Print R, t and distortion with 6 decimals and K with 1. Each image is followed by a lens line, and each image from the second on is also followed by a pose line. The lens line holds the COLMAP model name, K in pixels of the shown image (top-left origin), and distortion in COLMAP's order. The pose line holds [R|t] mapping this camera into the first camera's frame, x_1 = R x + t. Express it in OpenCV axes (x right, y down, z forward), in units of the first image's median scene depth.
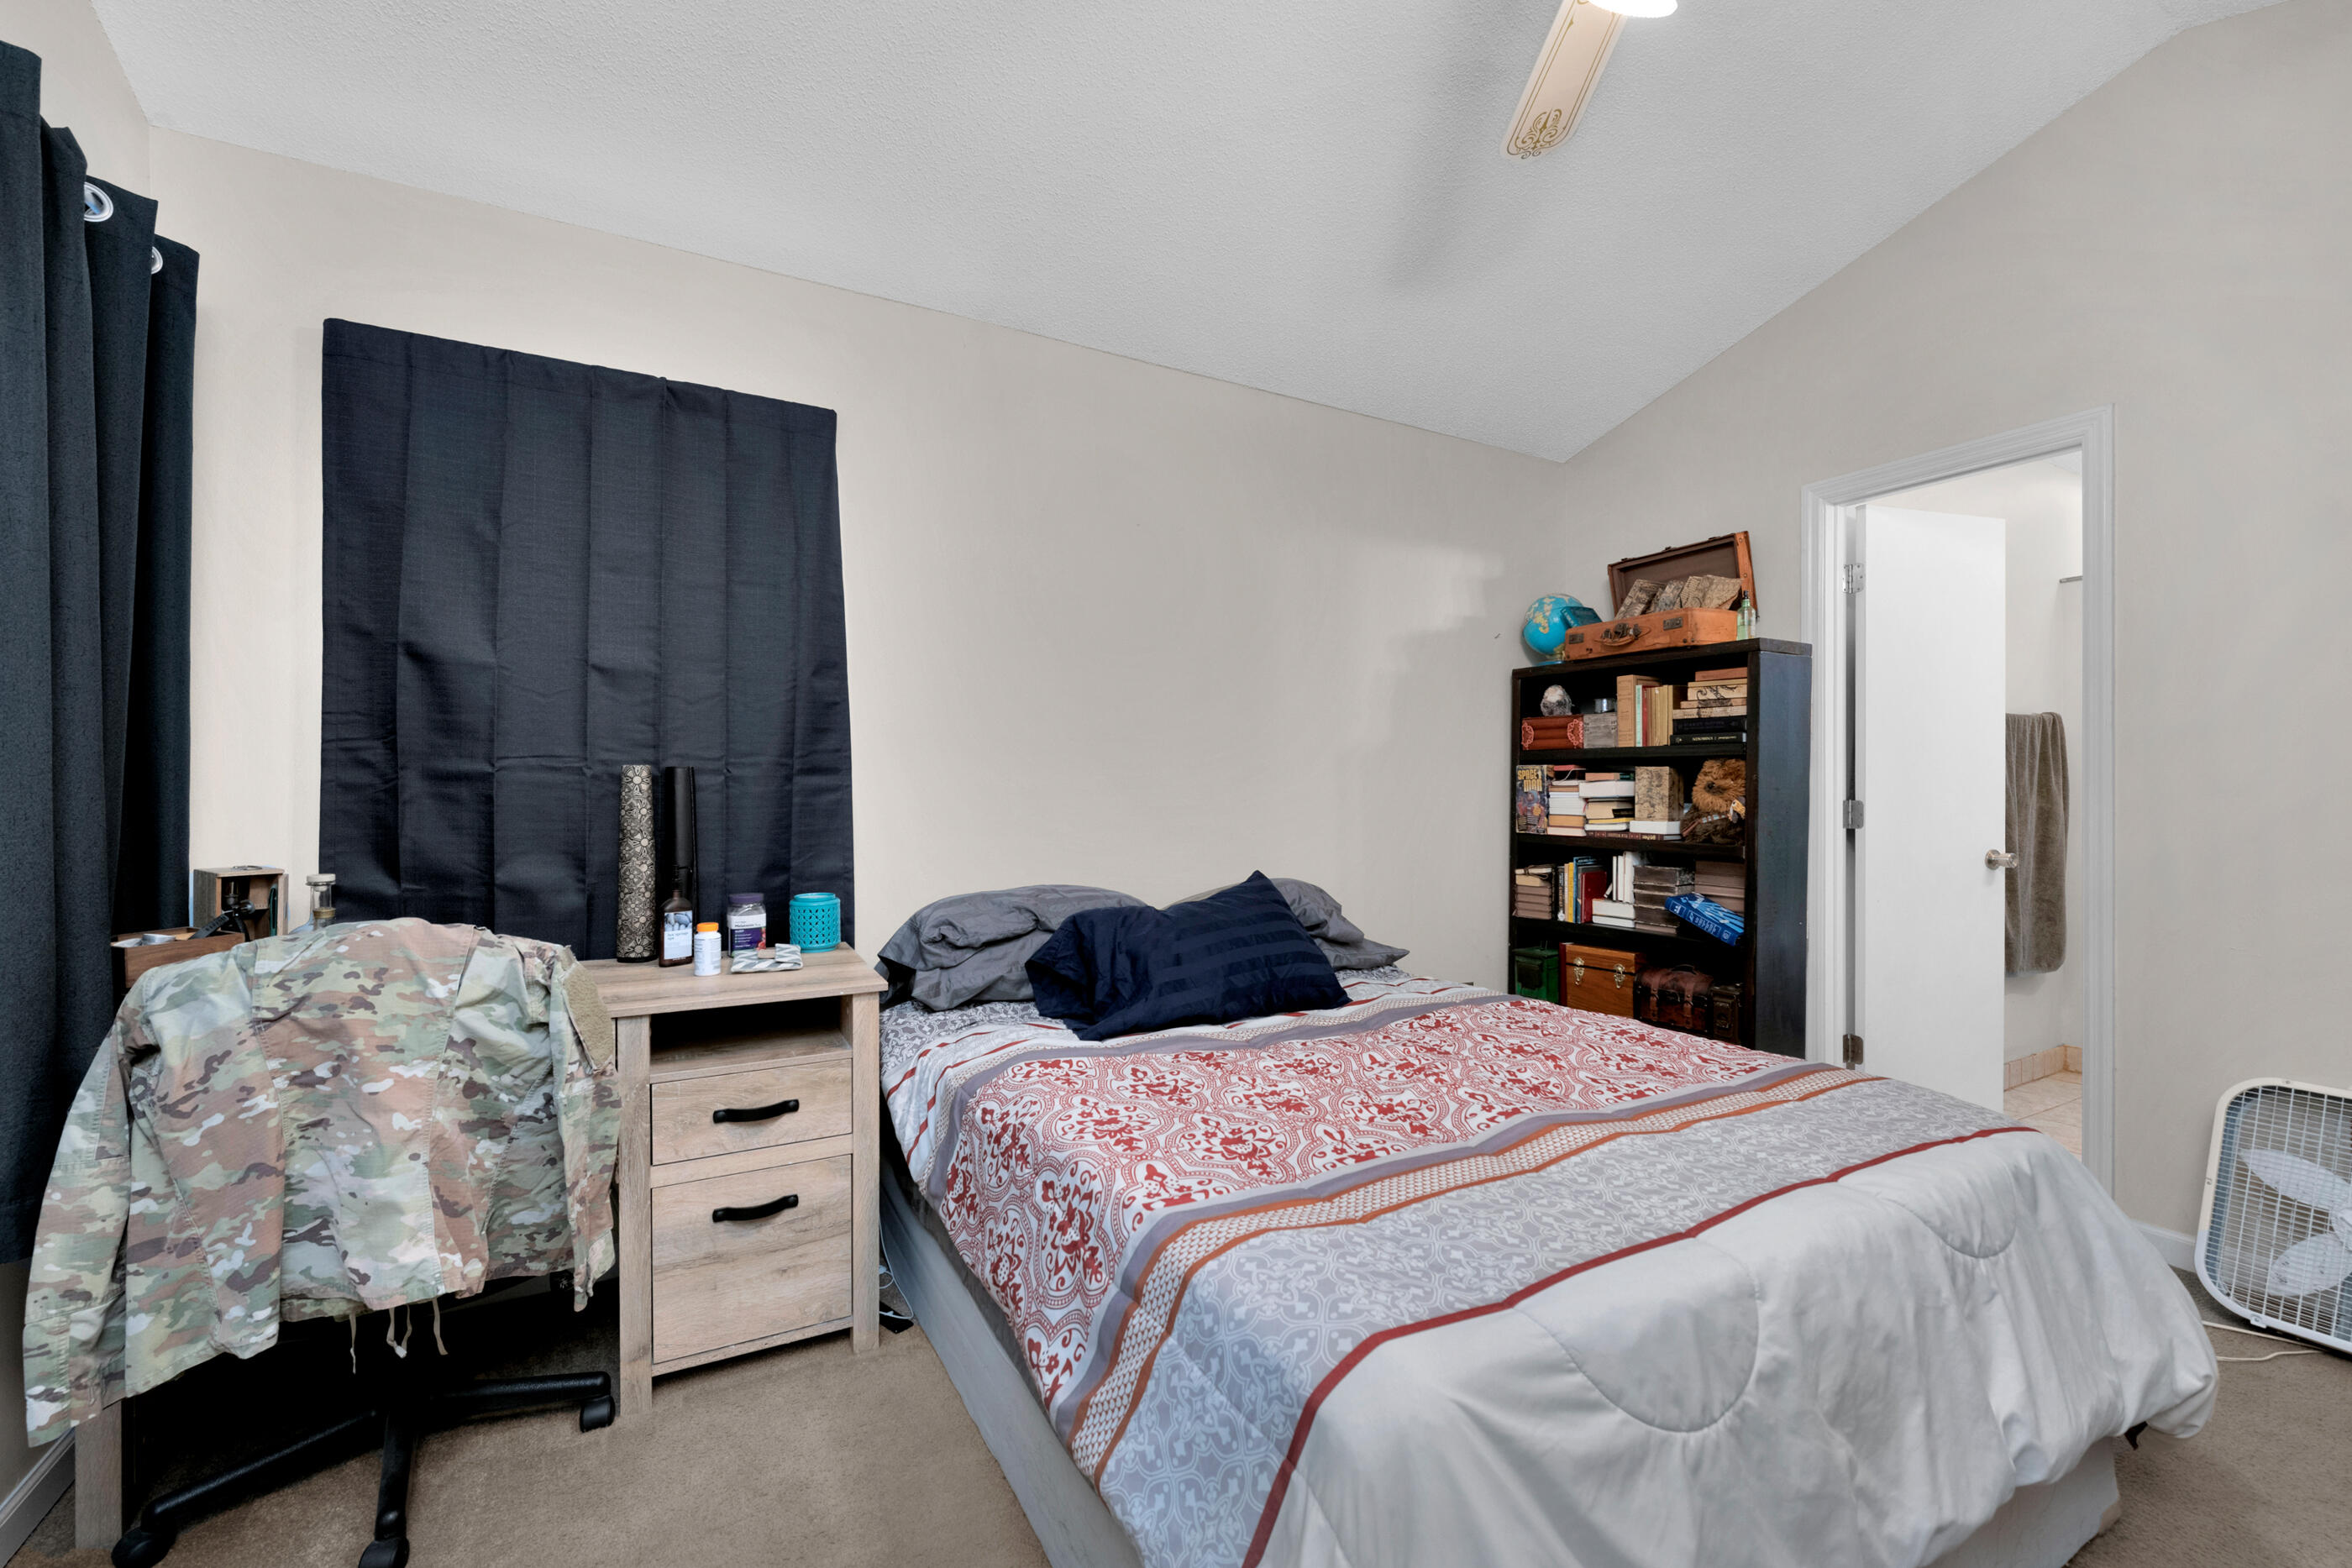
lens RADIAL K [[990.4, 0, 1176.0], [0, 990.4, 784.0], [0, 0, 1]] dist [0.000194, -0.000030]
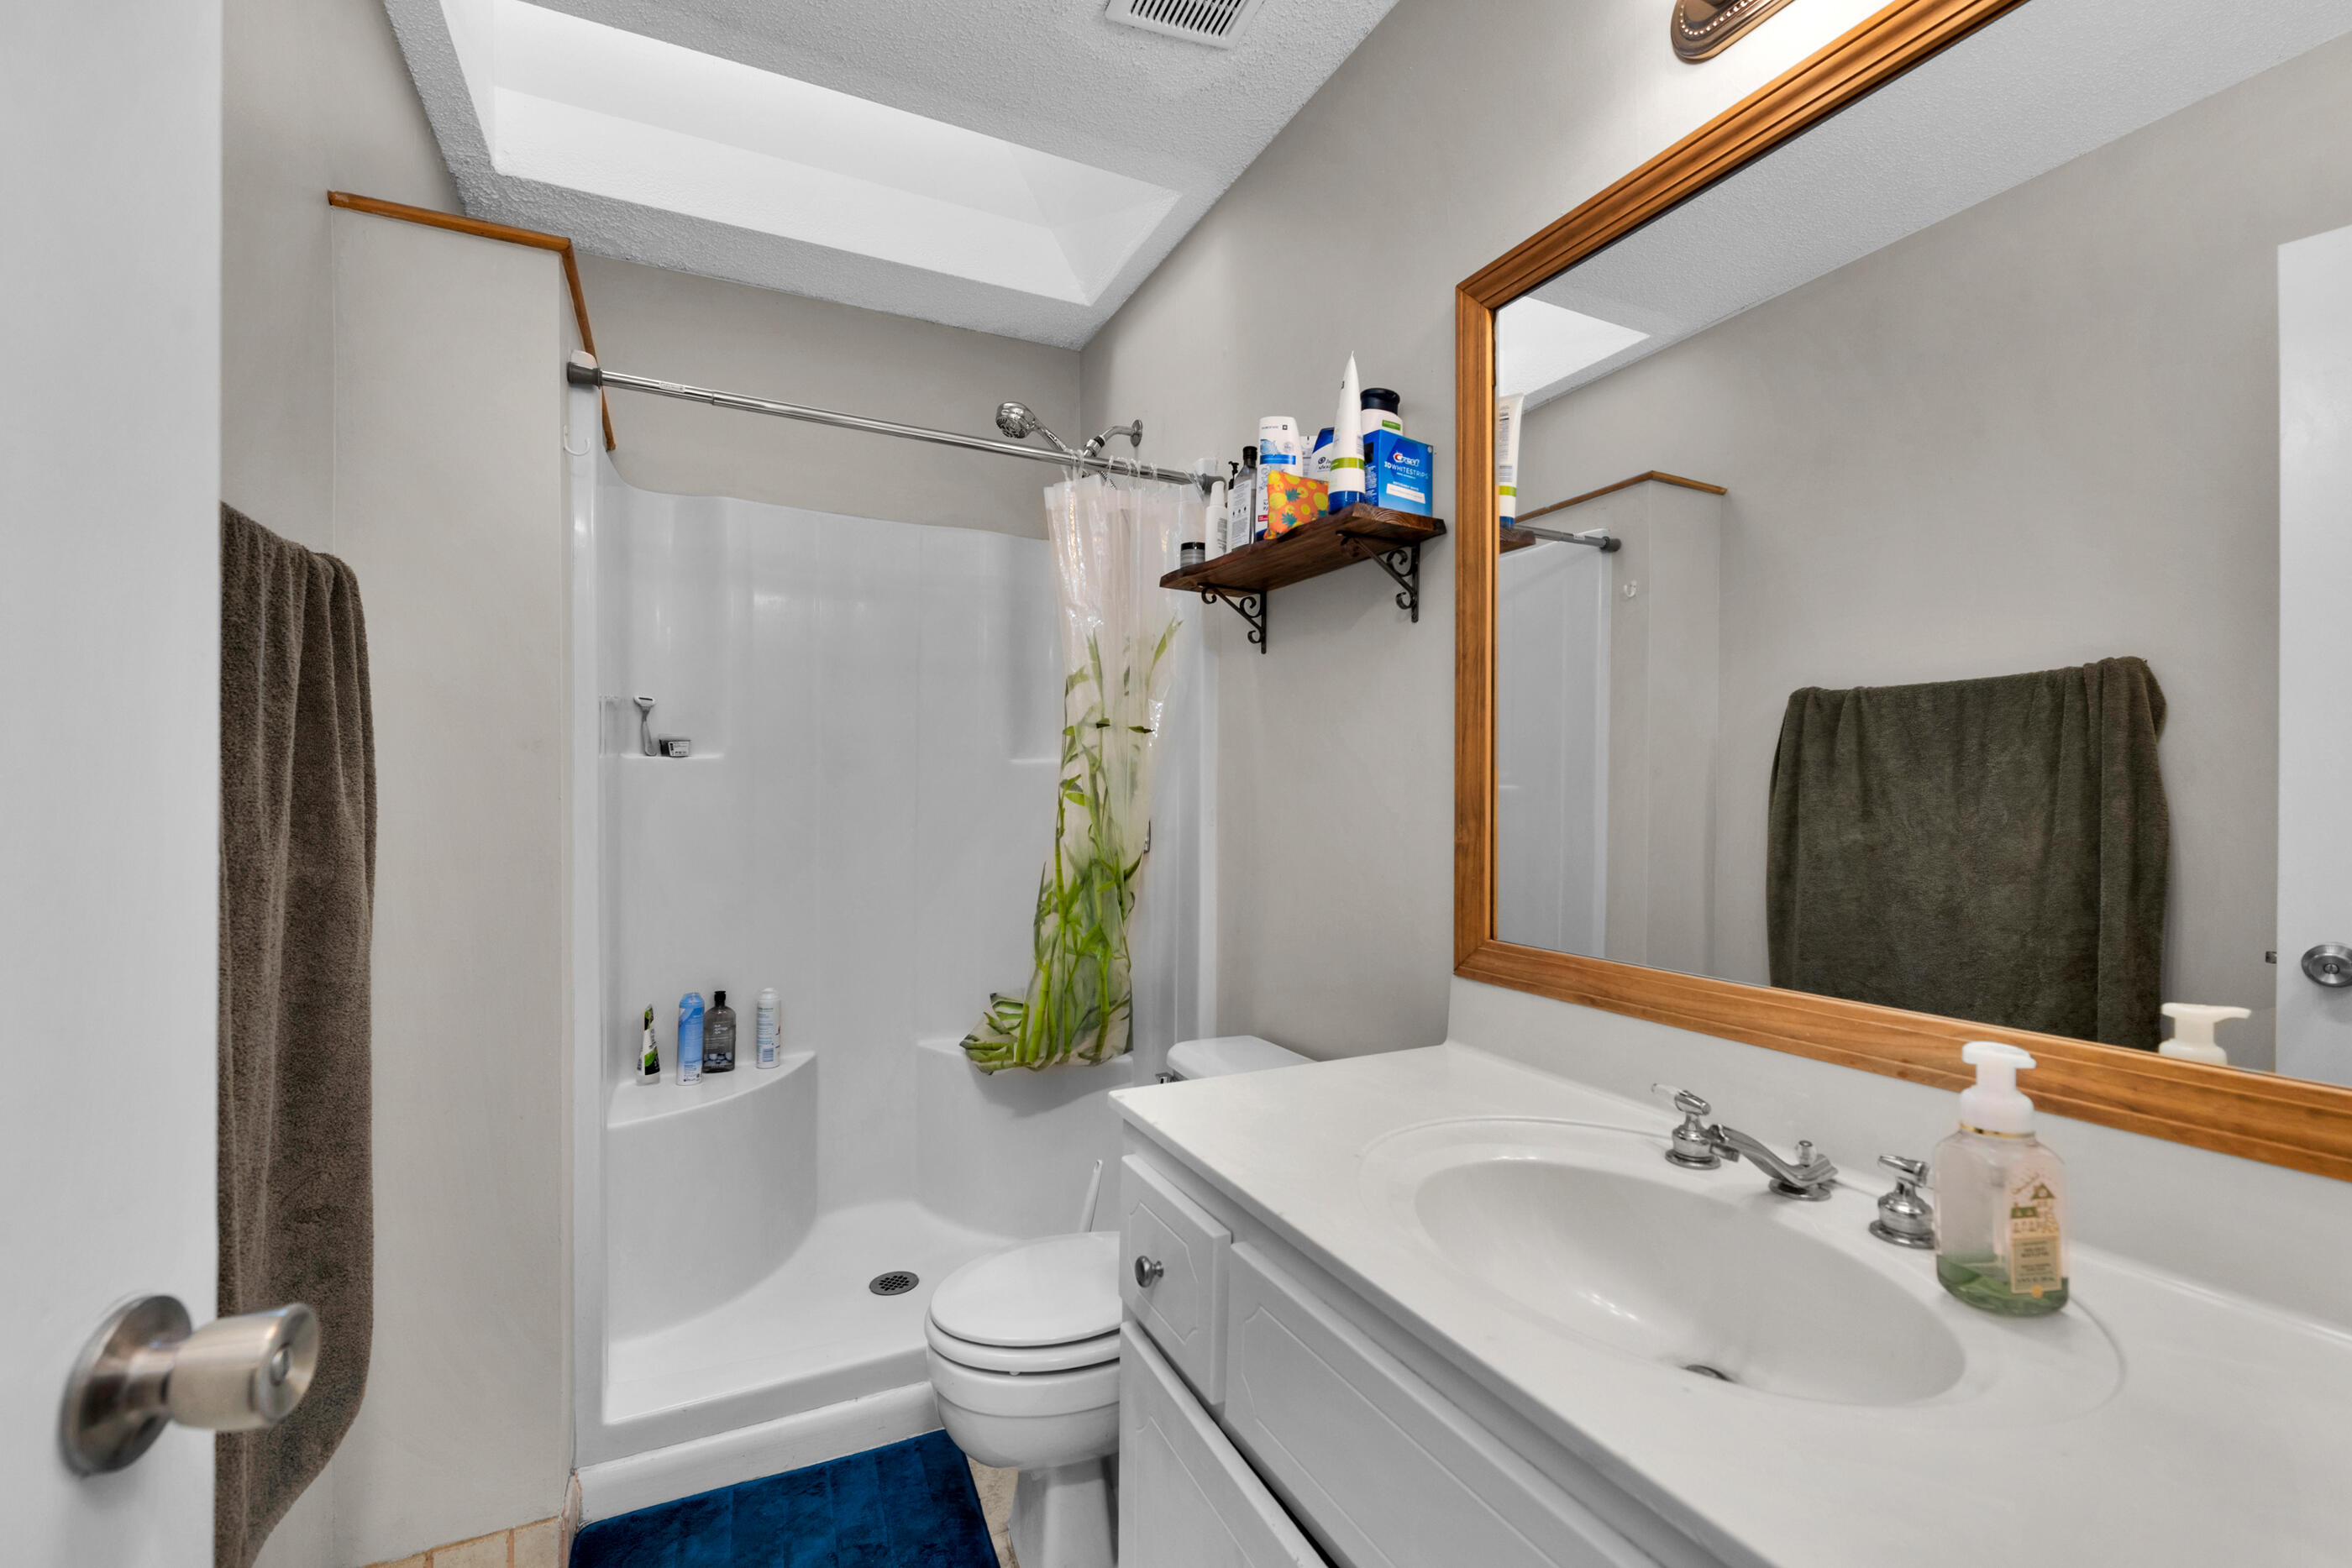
lens RADIAL K [[990.4, 0, 1176.0], [0, 990.4, 784.0], [0, 0, 1]] dist [0.000194, -0.000030]
pose [[0.047412, 0.009533, 0.998830, 0.611810], [-0.001886, 0.999954, -0.009454, -0.001502], [-0.998874, -0.001436, 0.047428, 0.747388]]
